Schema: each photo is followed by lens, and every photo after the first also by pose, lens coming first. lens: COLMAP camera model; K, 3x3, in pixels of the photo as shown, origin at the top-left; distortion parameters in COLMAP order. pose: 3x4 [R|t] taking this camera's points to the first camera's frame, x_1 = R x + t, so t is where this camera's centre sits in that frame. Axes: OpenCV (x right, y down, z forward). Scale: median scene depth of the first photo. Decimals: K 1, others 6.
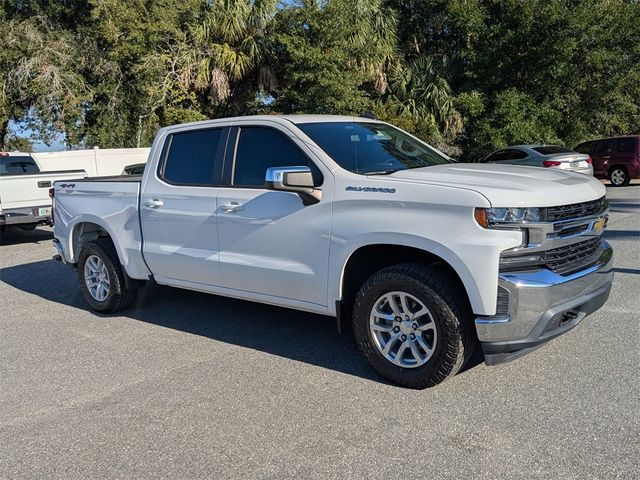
lens RADIAL K [[549.0, 0, 311.8], [0, 549.0, 239.3], [0, 0, 1]] dist [0.007930, 0.001955]
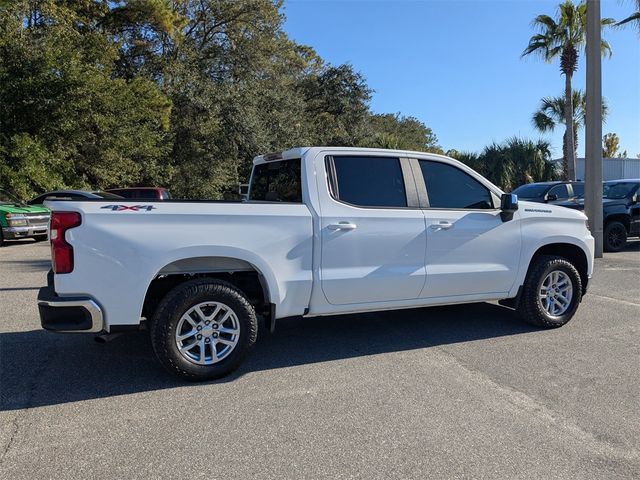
lens RADIAL K [[501.4, 0, 301.8], [0, 501.4, 239.2], [0, 0, 1]] dist [0.045272, -0.075957]
pose [[0.458098, -0.024181, 0.888572, -1.065913], [0.100946, 0.994578, -0.024976, -0.028058], [-0.883151, 0.101139, 0.458056, 0.654841]]
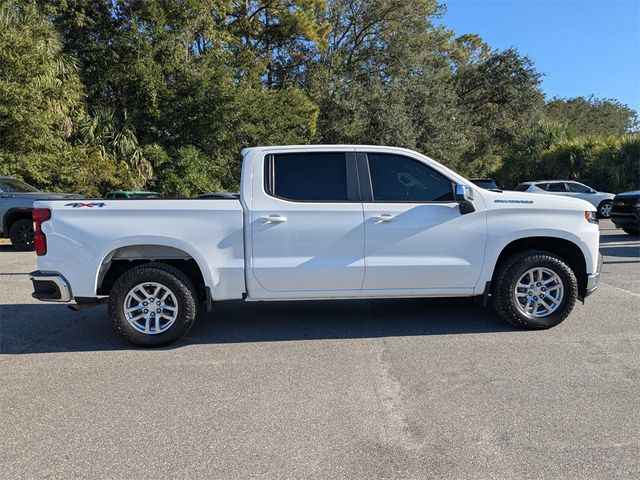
lens RADIAL K [[501.4, 0, 301.8], [0, 501.4, 239.2], [0, 0, 1]] dist [0.045272, -0.075957]
pose [[0.739044, -0.021467, 0.673315, -0.865988], [0.080038, 0.995211, -0.056121, 0.029159], [-0.668885, 0.095367, 0.737223, 0.265214]]
